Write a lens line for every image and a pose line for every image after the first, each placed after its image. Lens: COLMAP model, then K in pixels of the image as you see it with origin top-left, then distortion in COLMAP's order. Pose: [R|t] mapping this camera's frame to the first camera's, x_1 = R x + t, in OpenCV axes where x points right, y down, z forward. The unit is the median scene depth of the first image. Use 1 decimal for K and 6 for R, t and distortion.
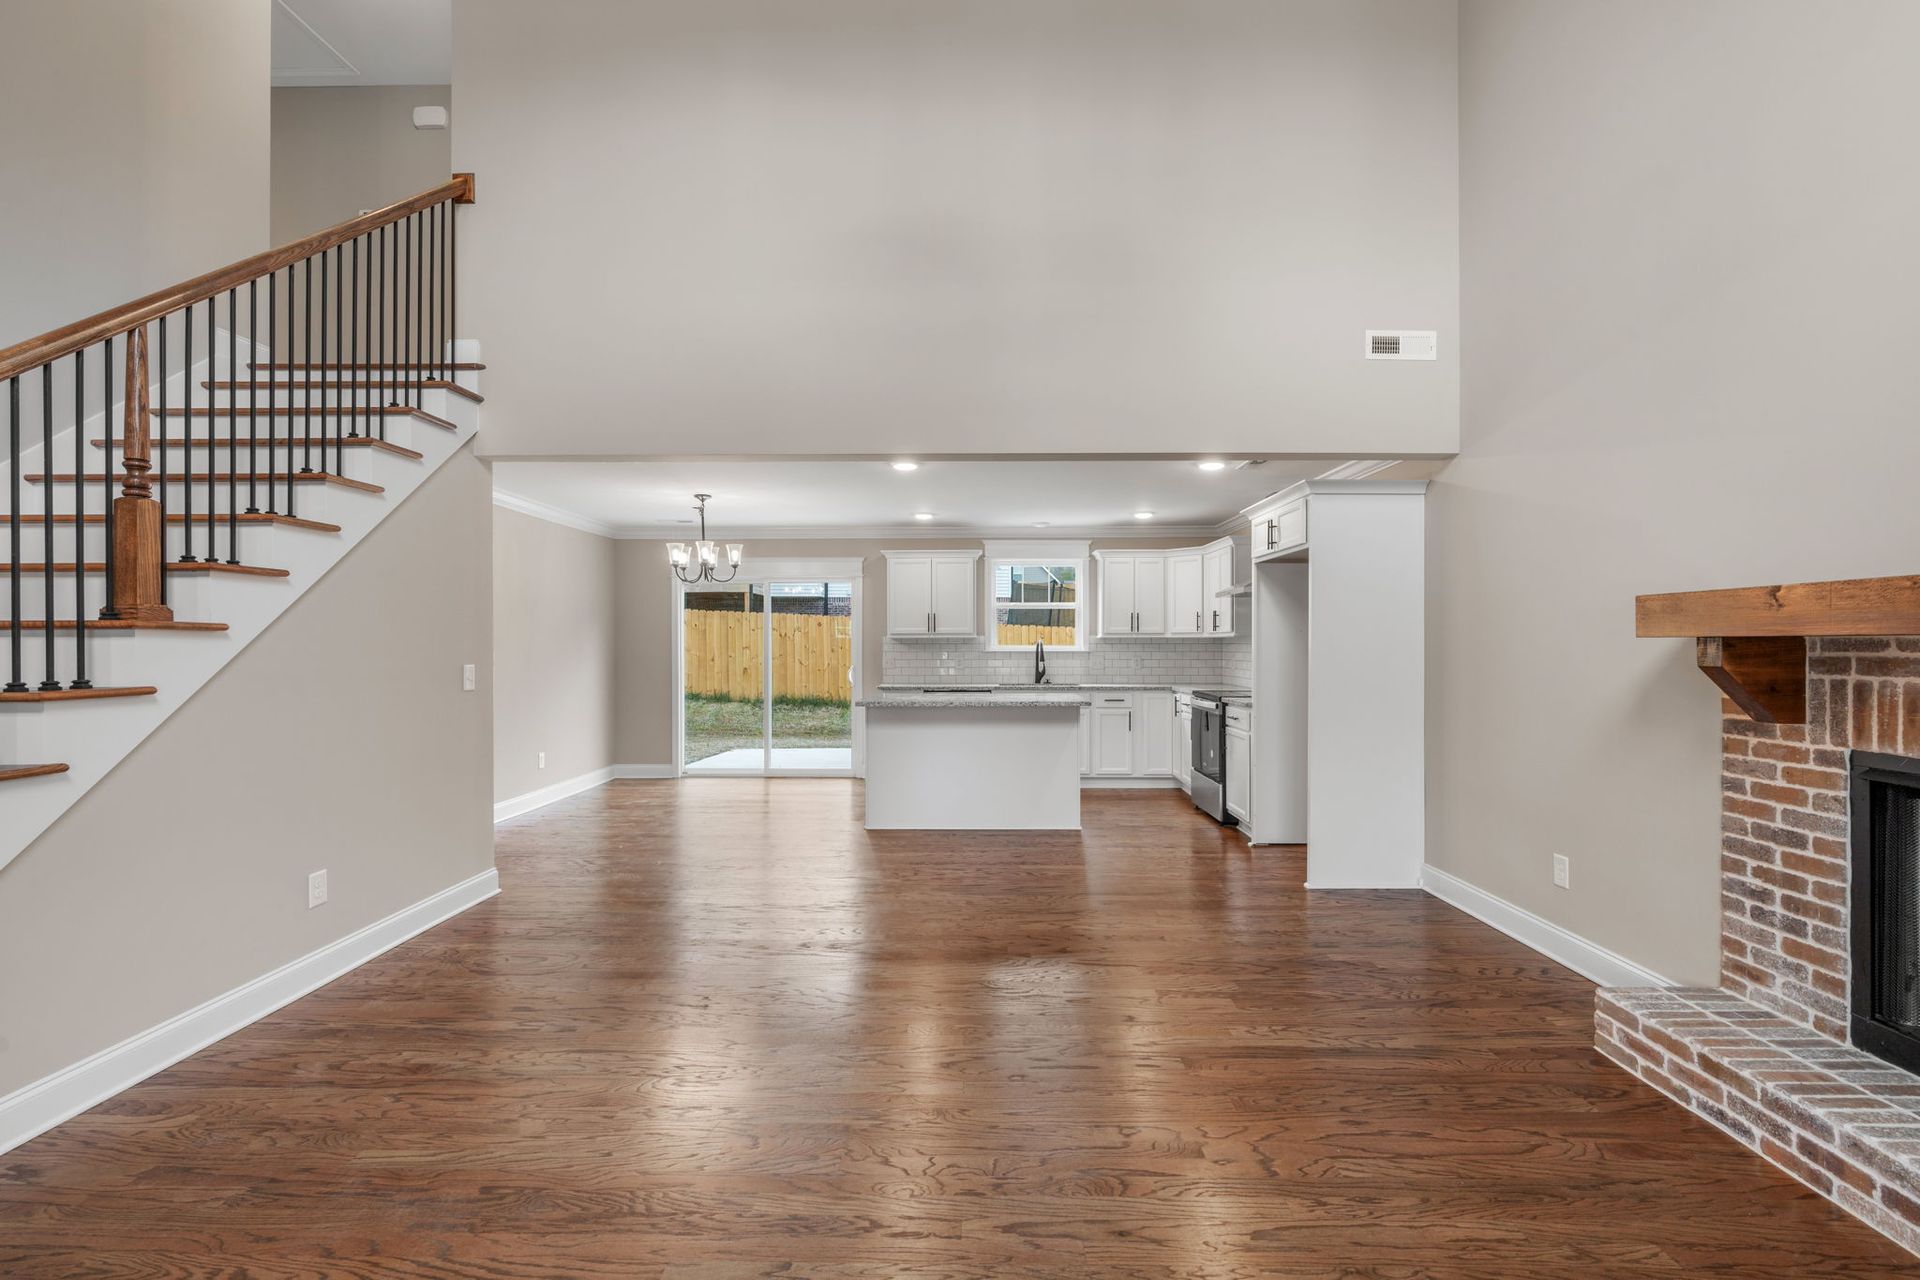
lens RADIAL K [[860.3, 0, 959.3], [0, 860.3, 643.4], [0, 0, 1]] dist [-0.009168, 0.003553]
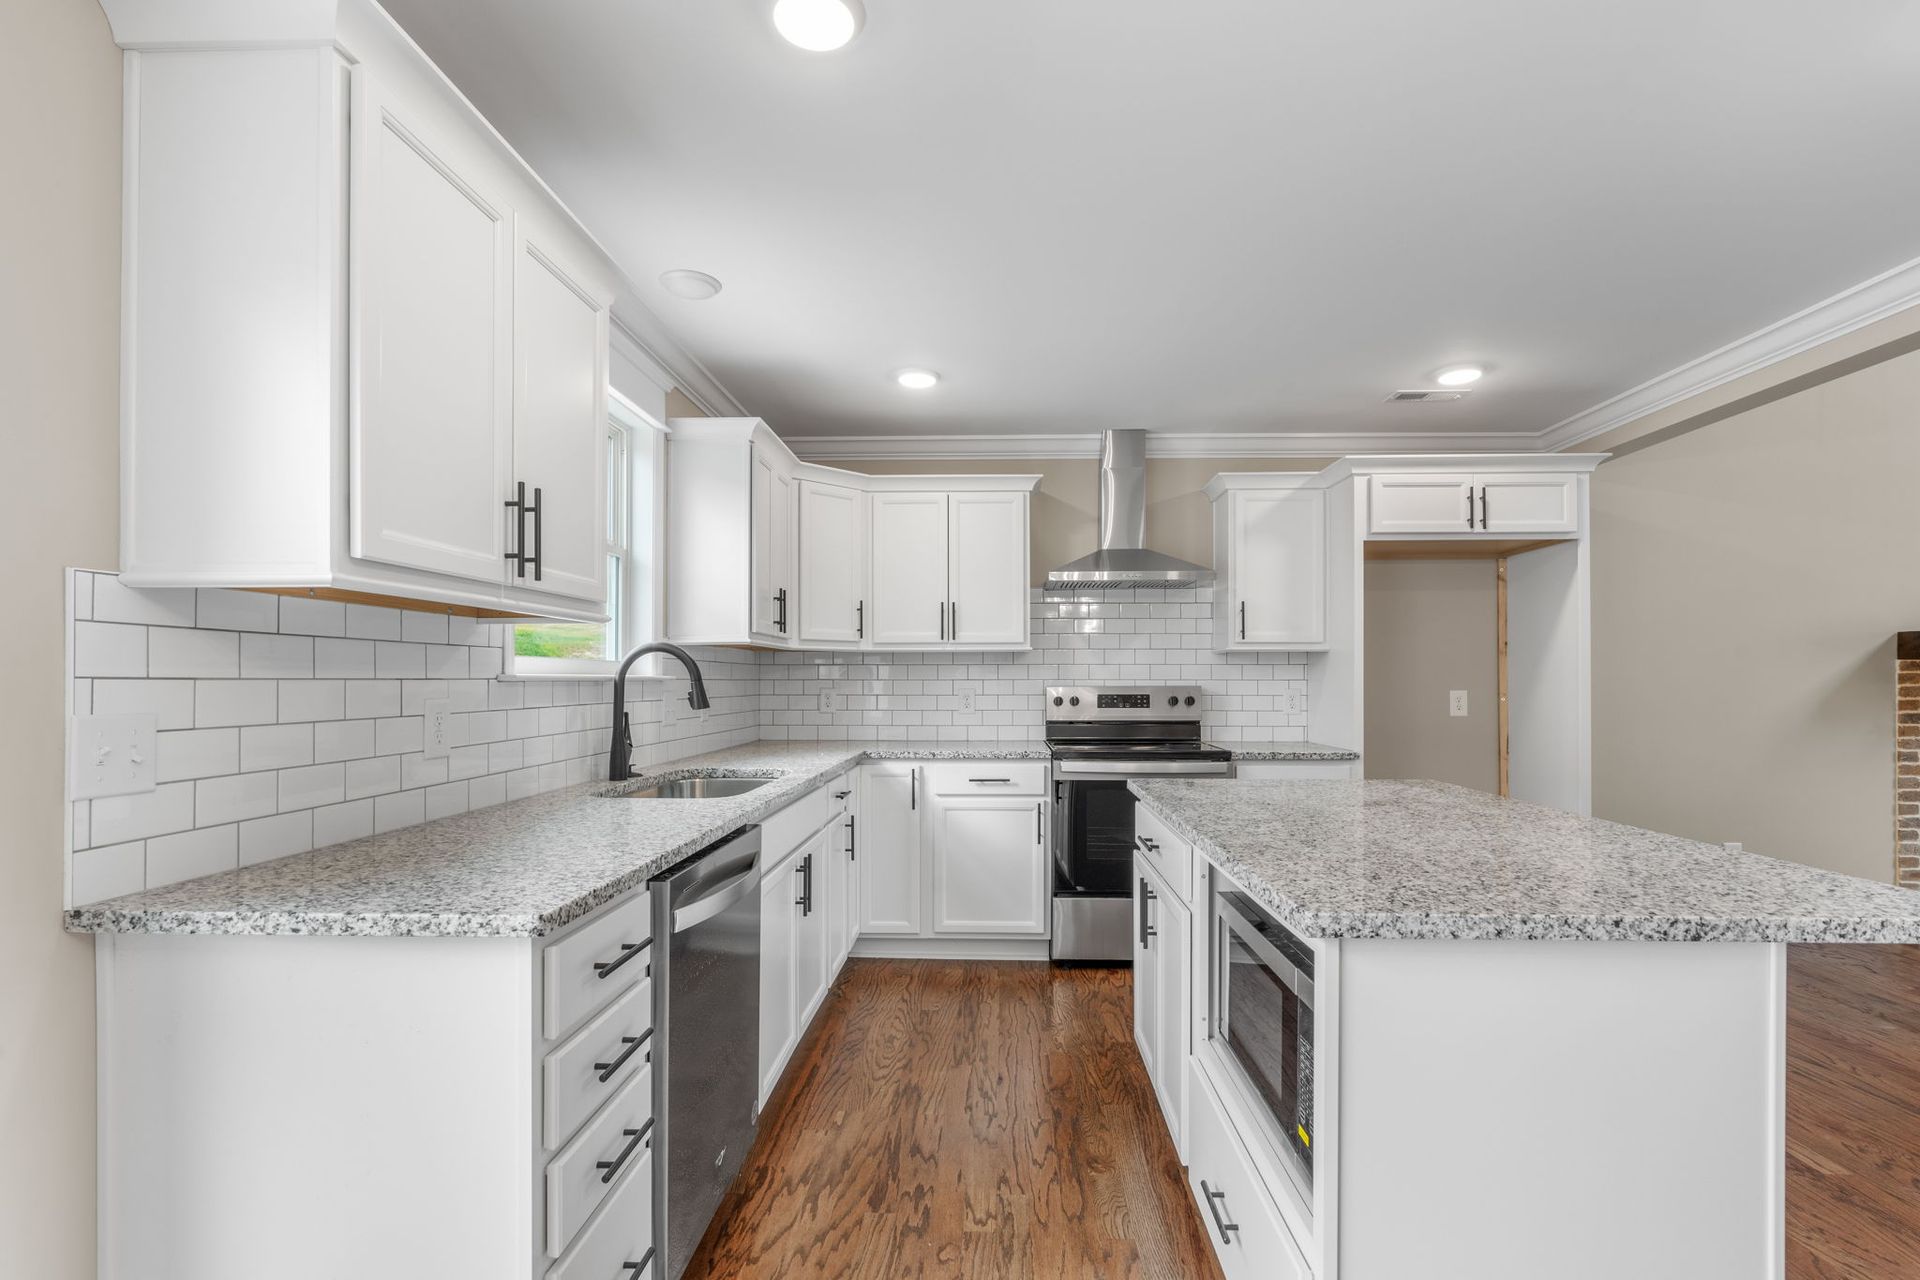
lens RADIAL K [[873.4, 0, 966.4], [0, 873.4, 676.0], [0, 0, 1]] dist [-0.003483, 0.000740]
pose [[0.022244, 0.005434, 0.999738, -0.637799], [-0.000655, 0.999985, -0.005421, 0.028688], [-0.999752, -0.000534, 0.022248, 2.457228]]
